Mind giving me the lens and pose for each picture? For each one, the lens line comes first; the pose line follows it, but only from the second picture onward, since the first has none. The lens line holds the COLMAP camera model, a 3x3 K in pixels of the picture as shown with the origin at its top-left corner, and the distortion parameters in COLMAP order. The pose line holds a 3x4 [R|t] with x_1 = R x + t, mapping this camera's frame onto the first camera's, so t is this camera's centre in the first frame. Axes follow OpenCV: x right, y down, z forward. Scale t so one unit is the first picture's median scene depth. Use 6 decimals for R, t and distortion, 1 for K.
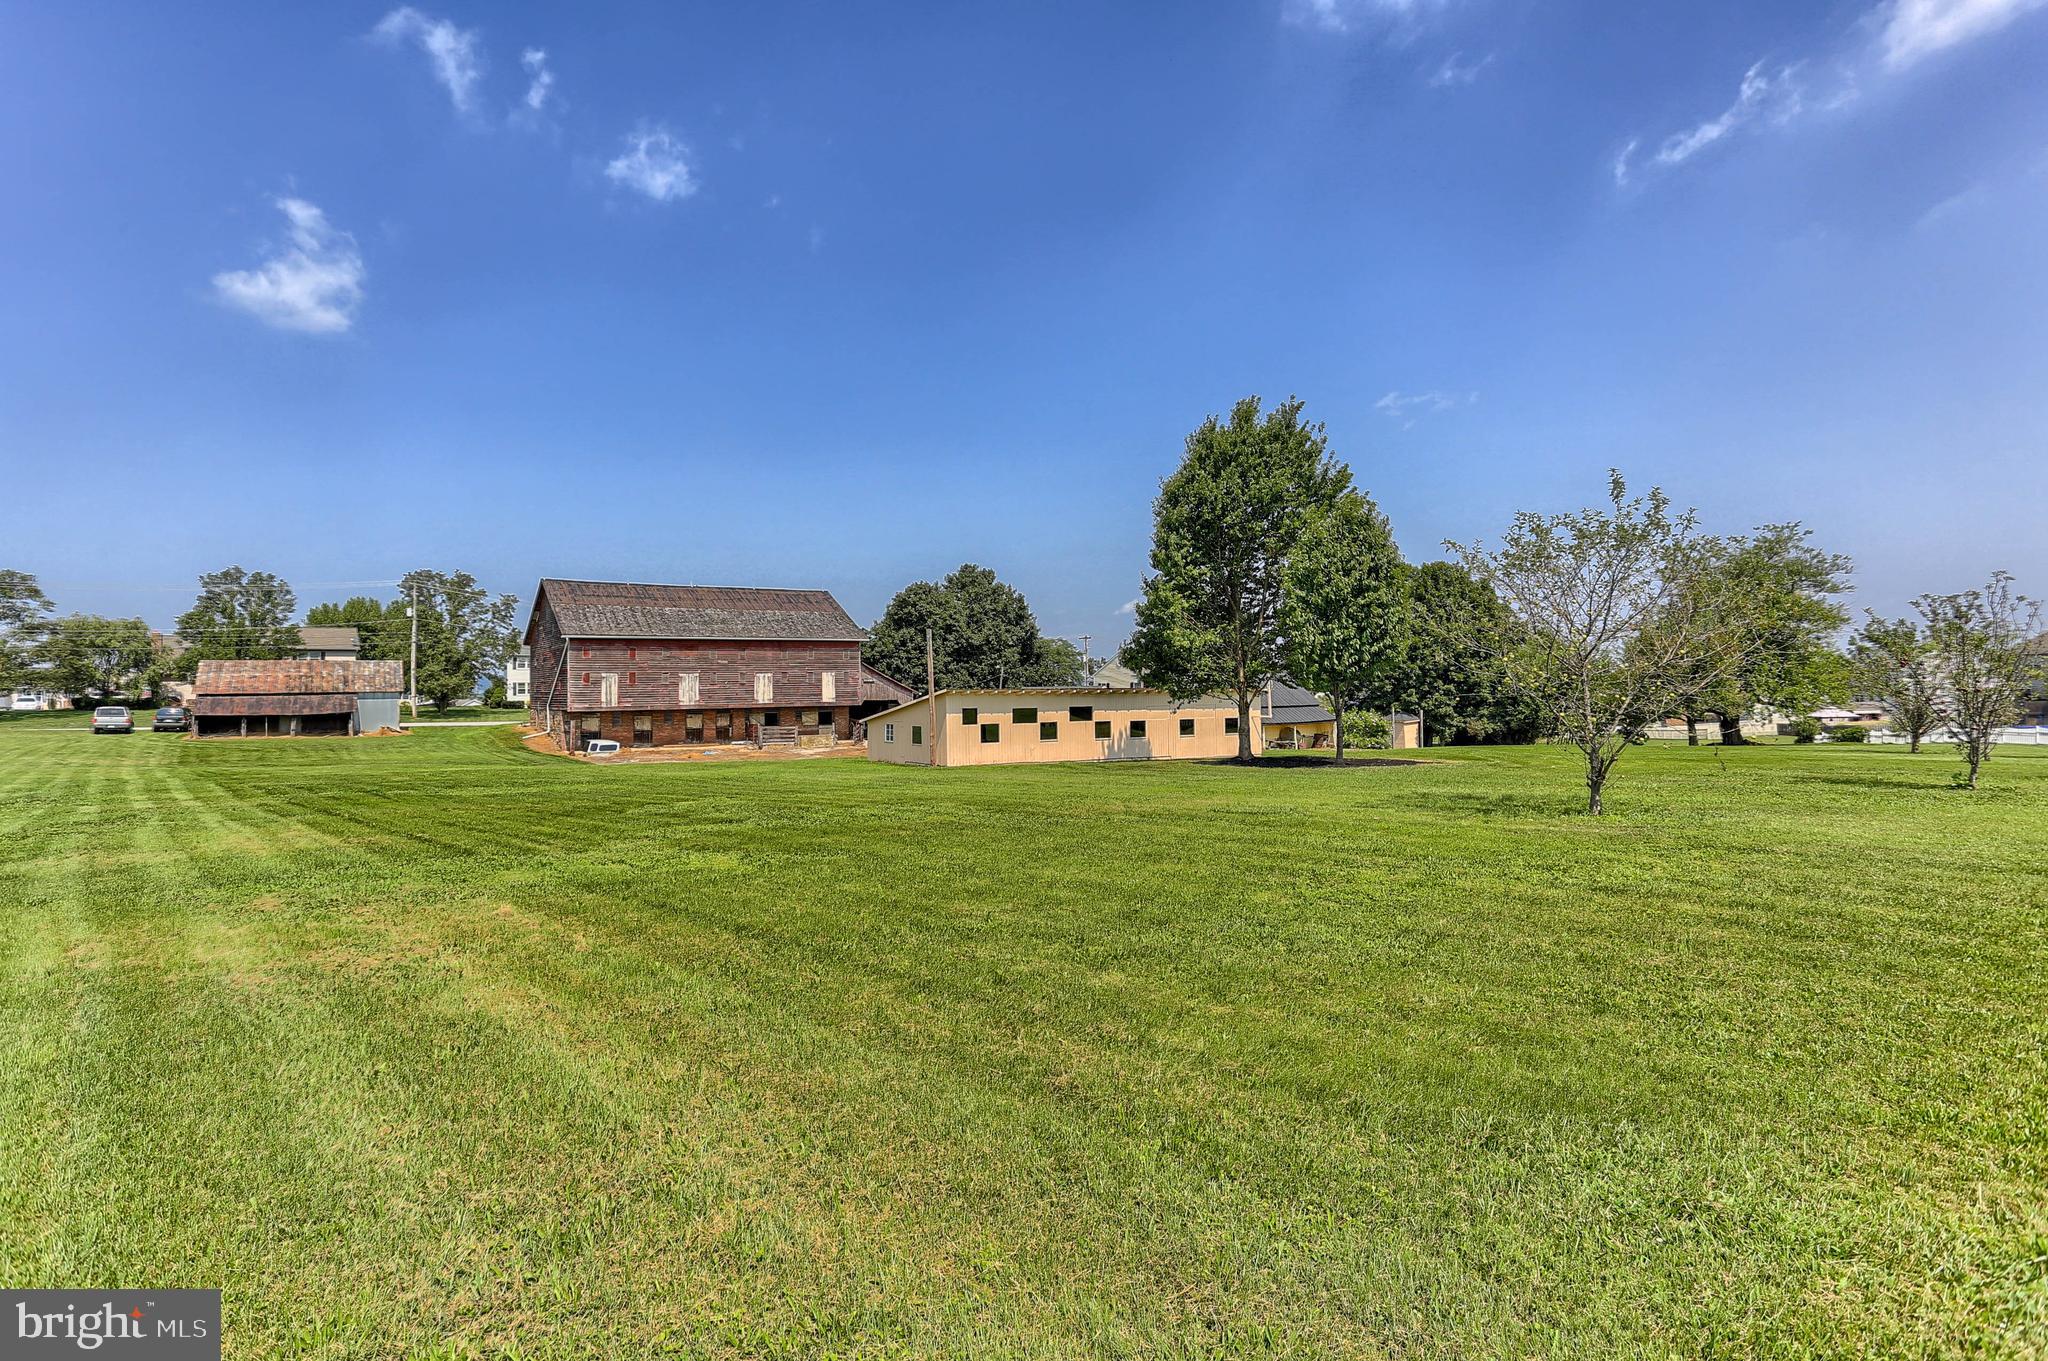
lens RADIAL K [[993.5, 0, 1015.8], [0, 993.5, 696.3], [0, 0, 1]] dist [-0.044996, 0.034852]
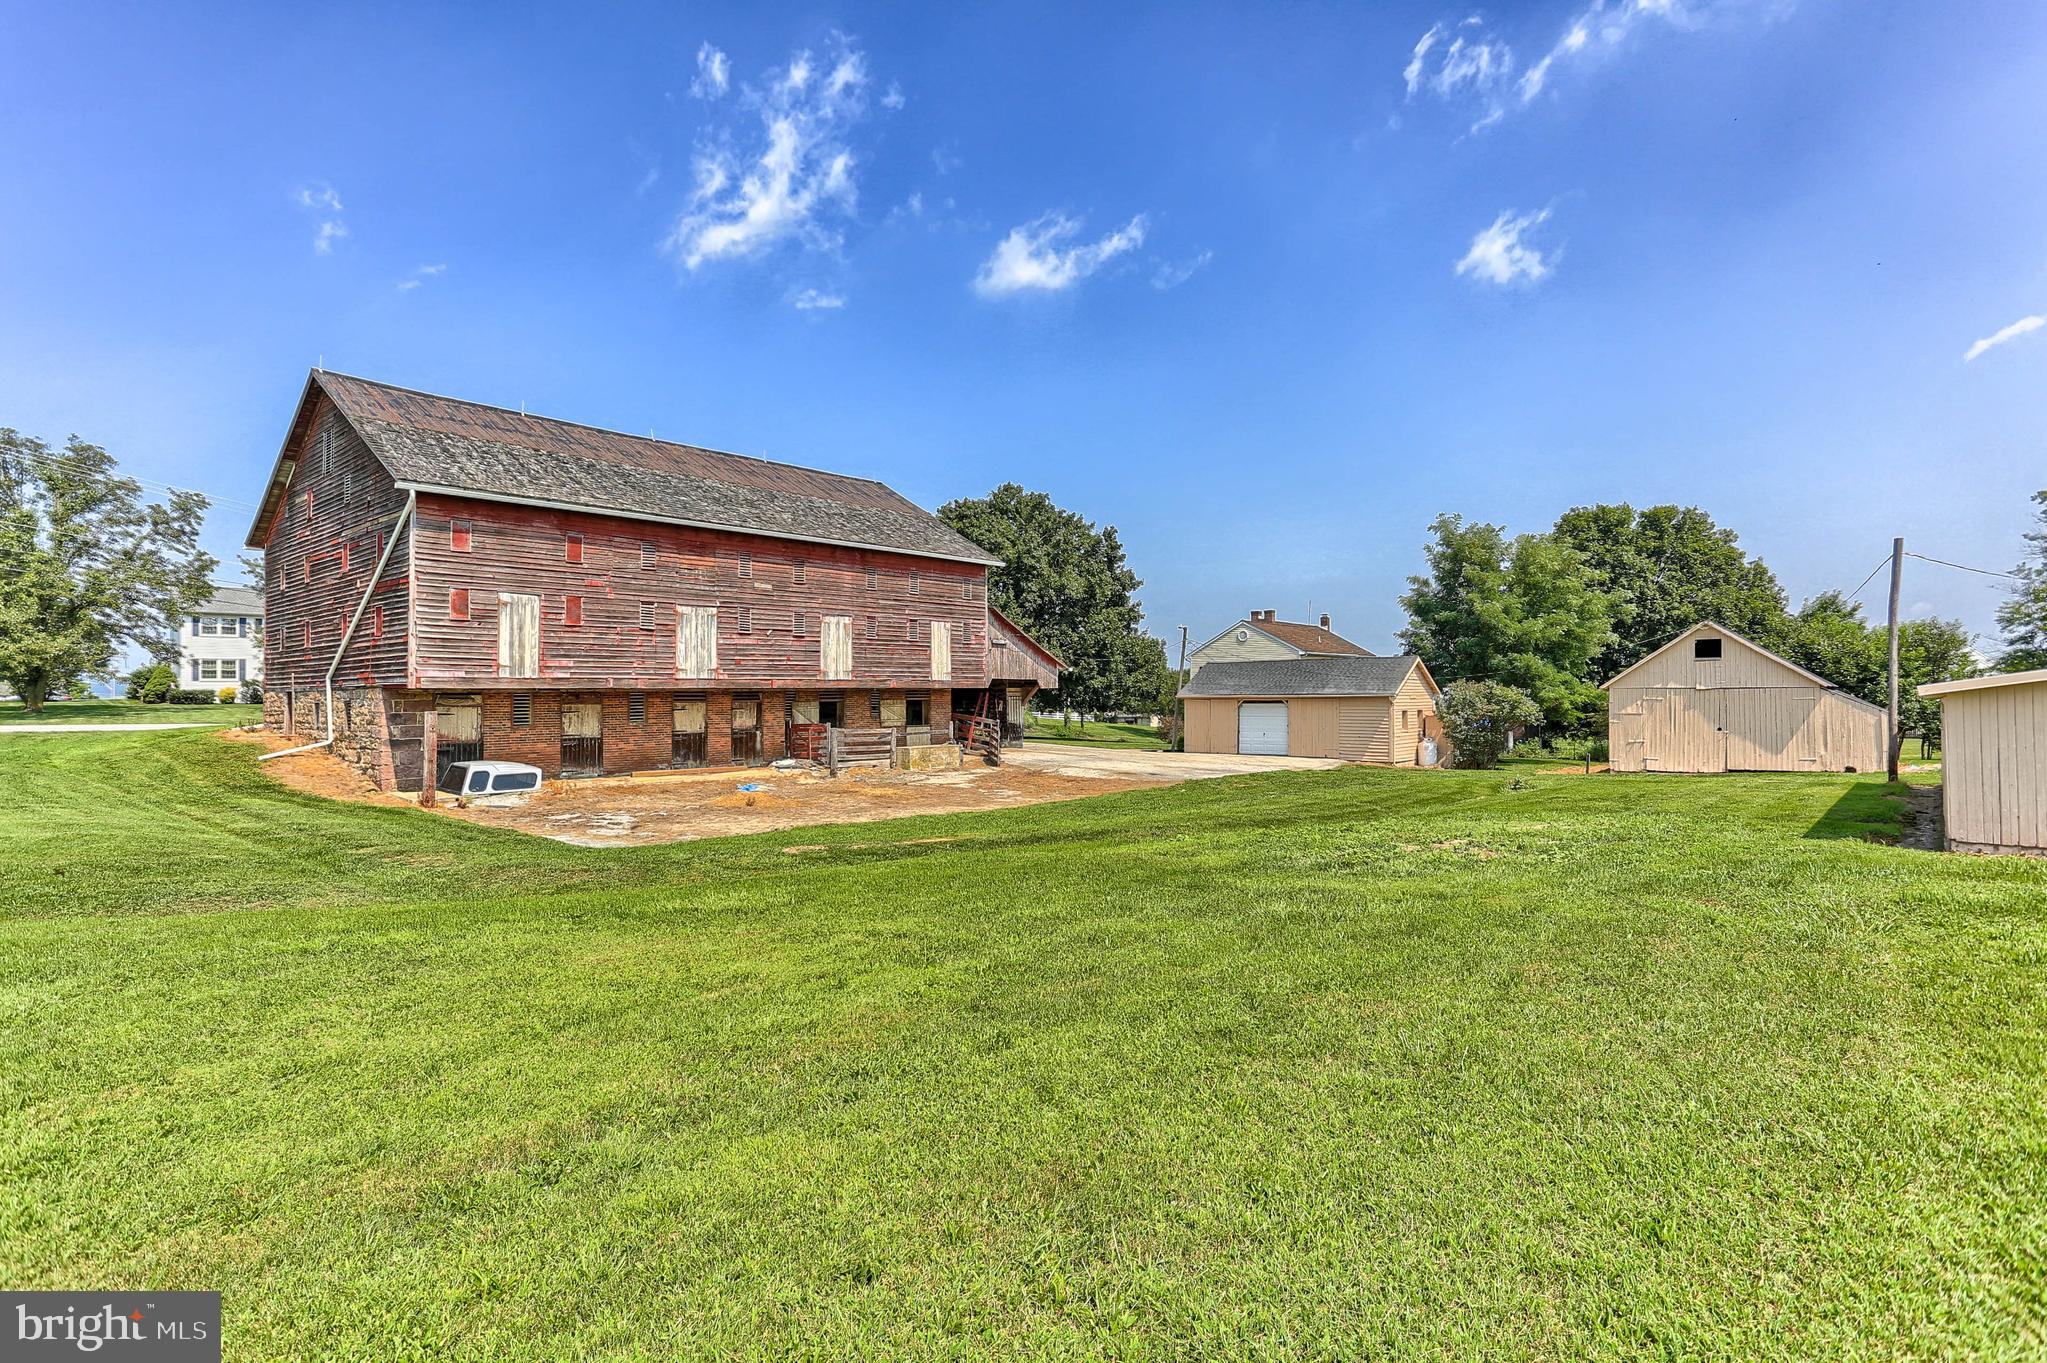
lens RADIAL K [[993.0, 0, 1015.3], [0, 993.0, 697.3], [0, 0, 1]] dist [-0.044996, 0.034852]
pose [[0.970759, 0.004469, 0.240015, -0.286102], [-0.002778, 0.999969, -0.007383, 0.018891], [-0.240040, 0.006500, 0.970741, 0.519866]]
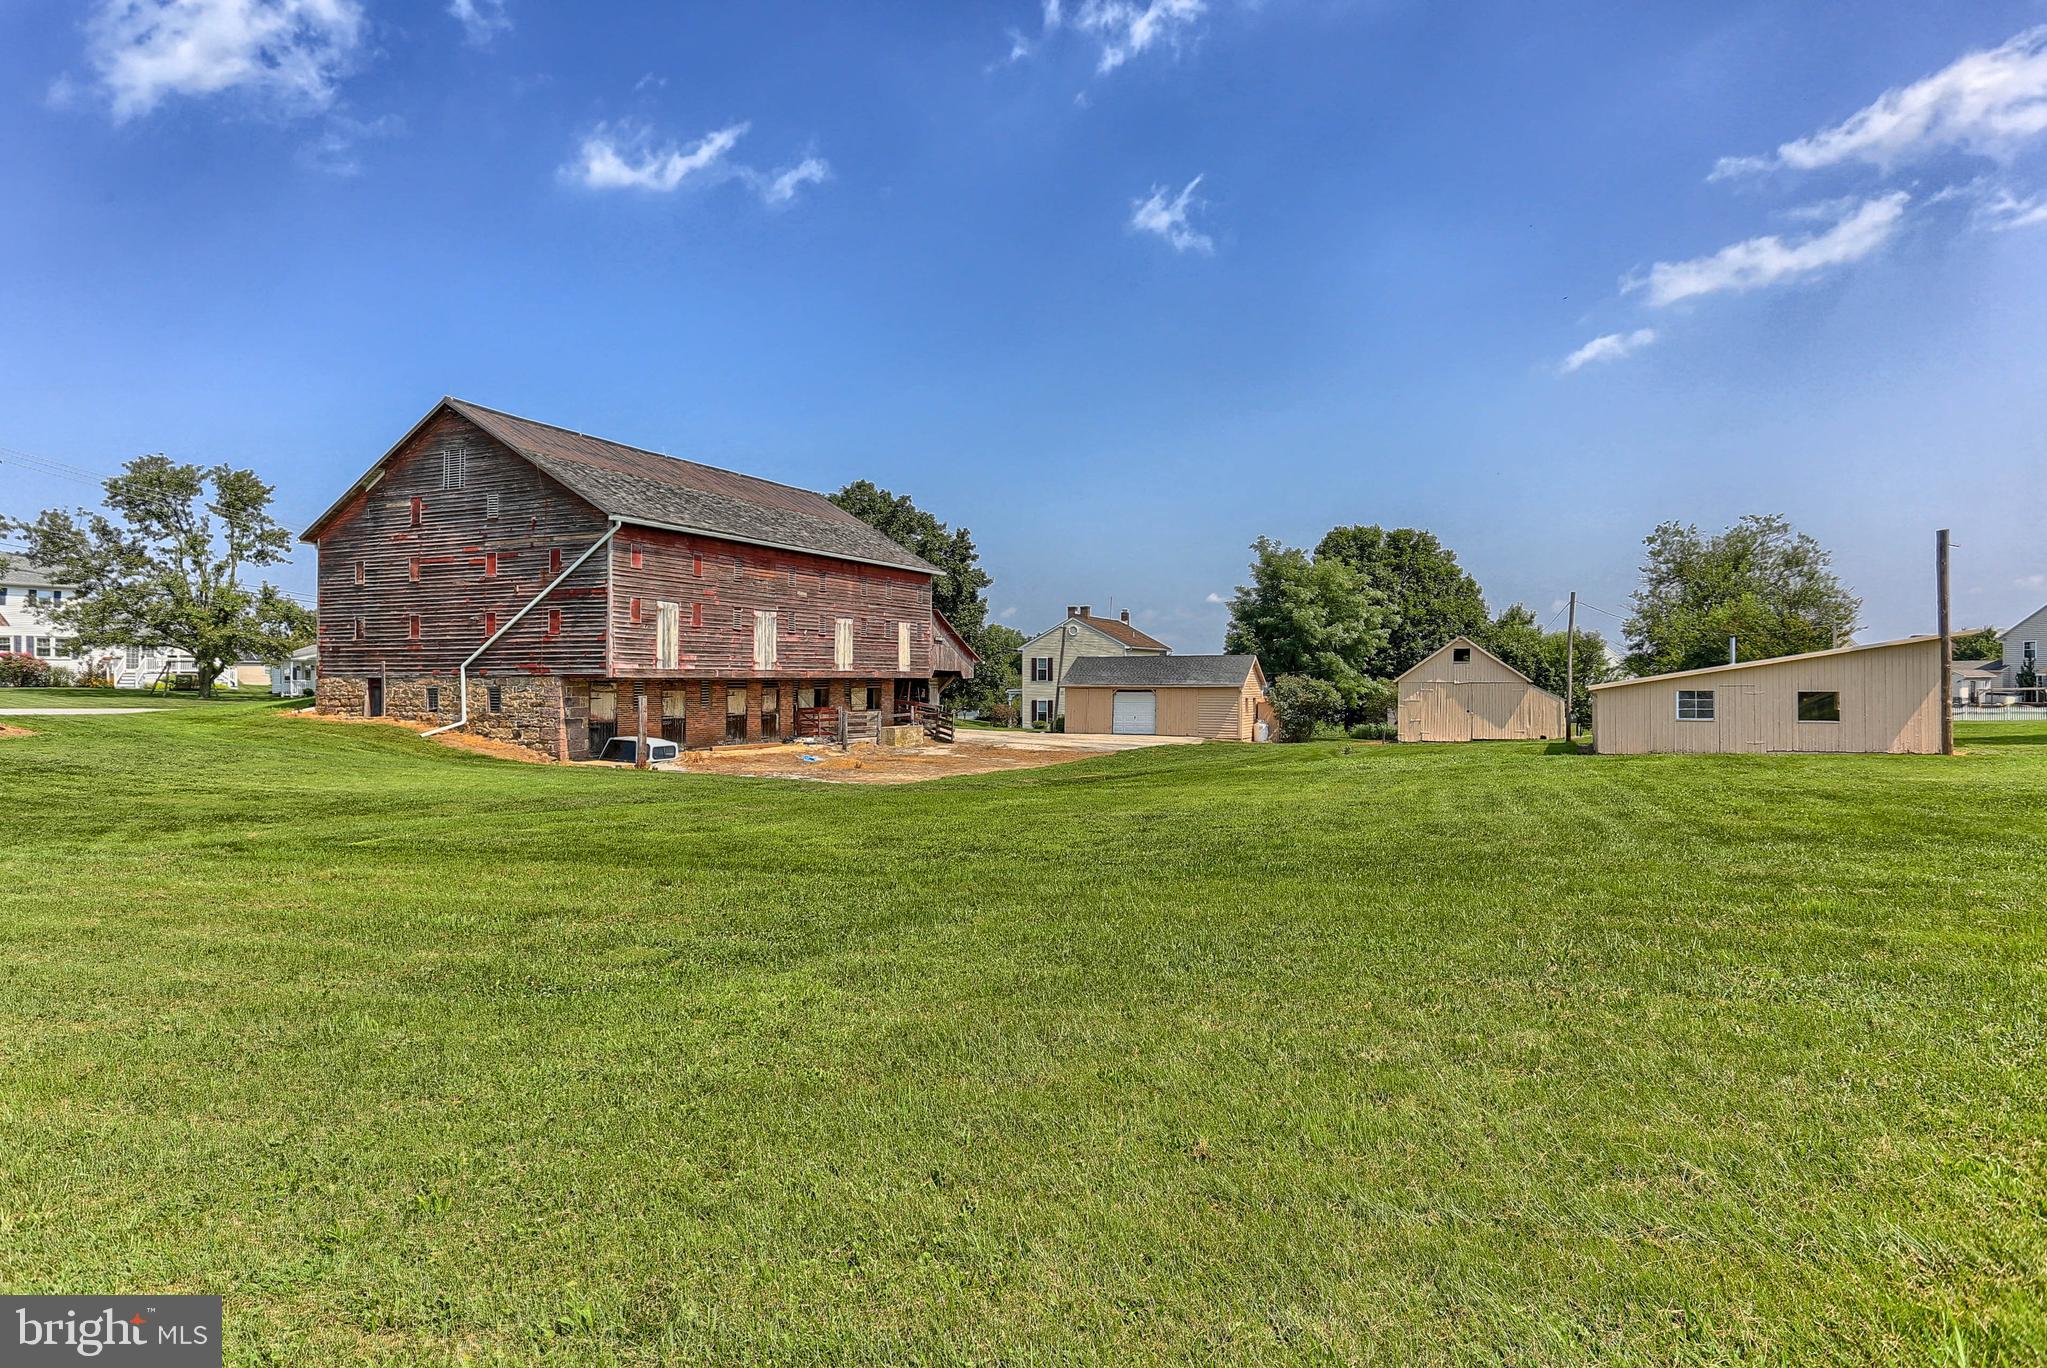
lens RADIAL K [[1135.1, 0, 1023.5], [0, 1135.1, 684.0], [0, 0, 1]] dist [-0.003276, -0.000498]
pose [[0.857620, 0.009977, 0.514186, -0.503939], [-0.006486, 0.999942, -0.008584, 0.019681], [-0.514242, 0.004027, 0.857636, 0.386040]]
